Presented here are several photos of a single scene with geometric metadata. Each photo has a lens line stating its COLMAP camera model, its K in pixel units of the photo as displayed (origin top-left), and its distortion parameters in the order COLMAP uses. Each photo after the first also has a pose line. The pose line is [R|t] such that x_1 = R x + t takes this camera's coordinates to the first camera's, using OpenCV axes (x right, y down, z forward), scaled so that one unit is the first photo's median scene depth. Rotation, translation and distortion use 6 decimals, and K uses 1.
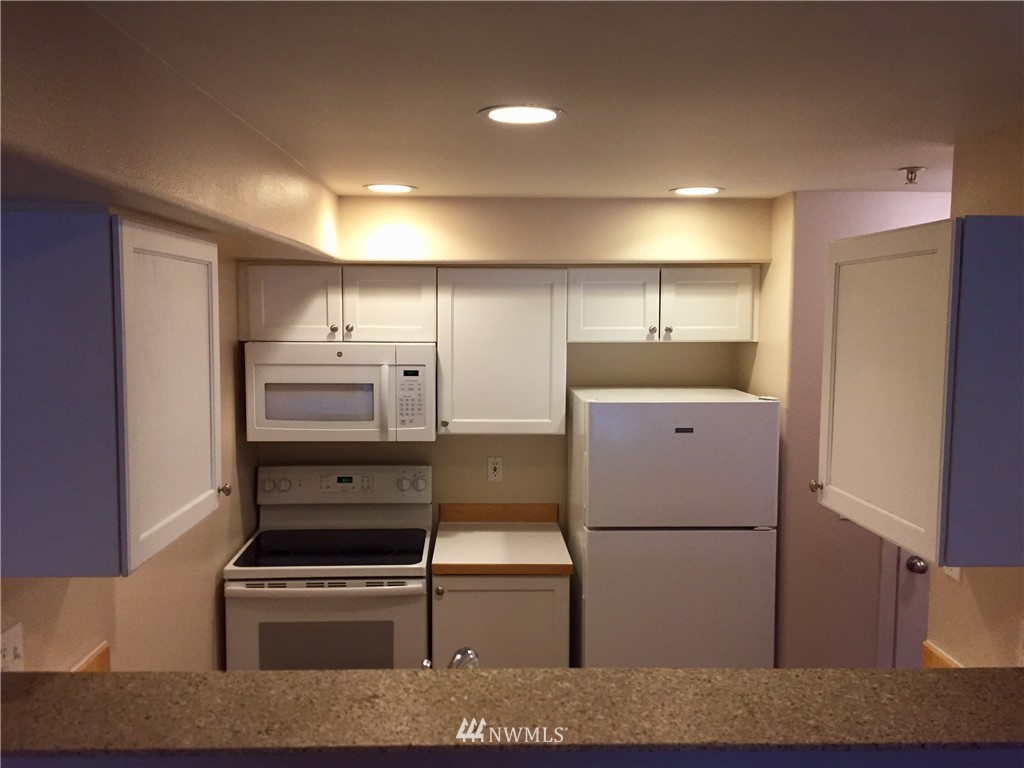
lens RADIAL K [[893.7, 0, 519.9], [0, 893.7, 388.5], [0, 0, 1]] dist [0.061524, -0.014611]
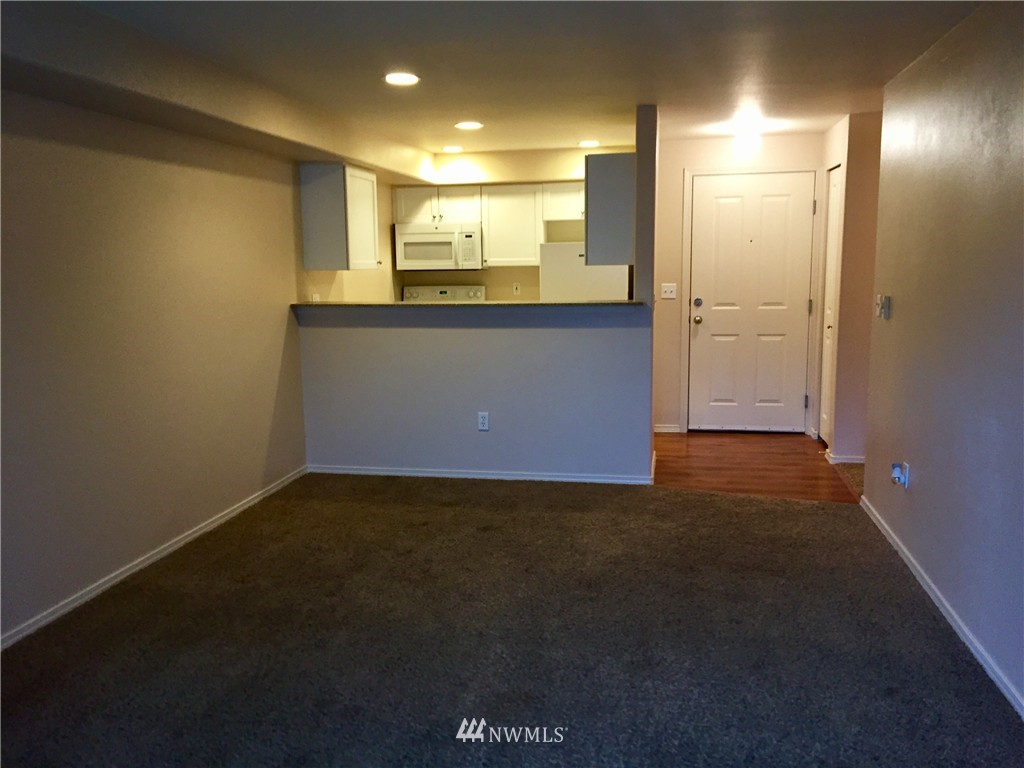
lens RADIAL K [[893.7, 0, 508.5], [0, 893.7, 389.8], [0, 0, 1]] dist [0.061524, -0.014611]
pose [[0.975349, 0.010991, -0.220396, 0.443588], [0.002340, 0.998188, 0.060135, 0.219234], [0.220657, -0.059168, 0.973555, -1.074647]]
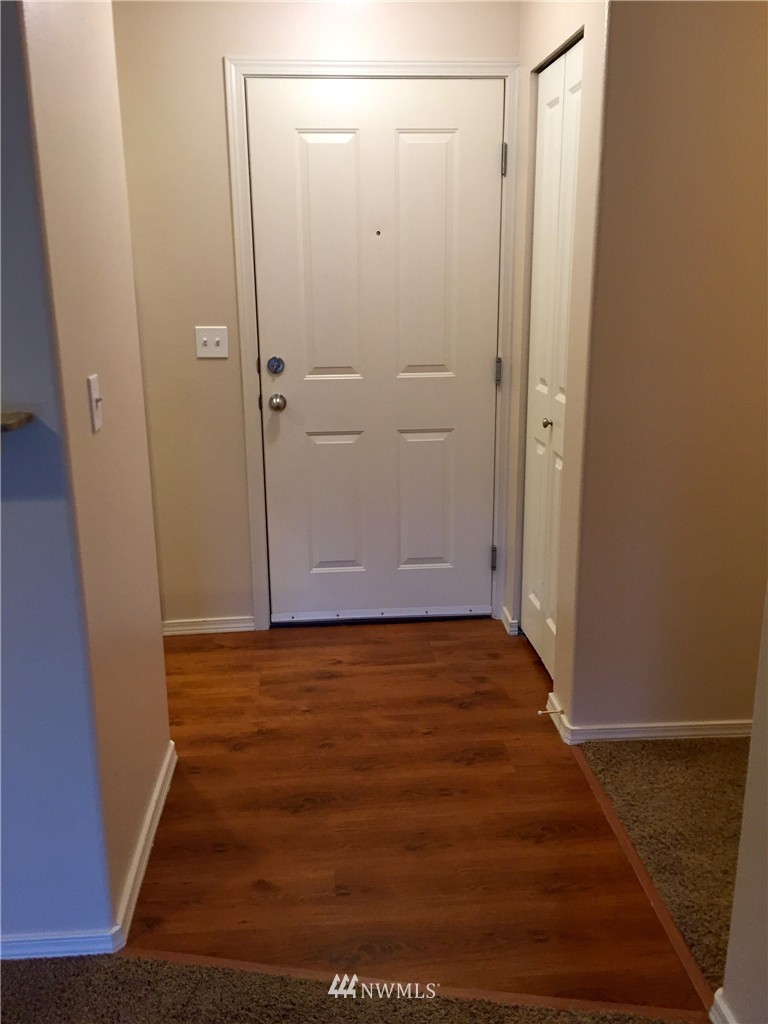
lens RADIAL K [[893.7, 0, 384.2], [0, 893.7, 512.6], [0, 0, 1]] dist [0.061524, -0.014611]
pose [[0.999048, -0.027865, 0.033565, 0.490635], [0.021355, 0.983309, 0.180688, 0.130832], [-0.038040, -0.179799, 0.982968, 0.001187]]
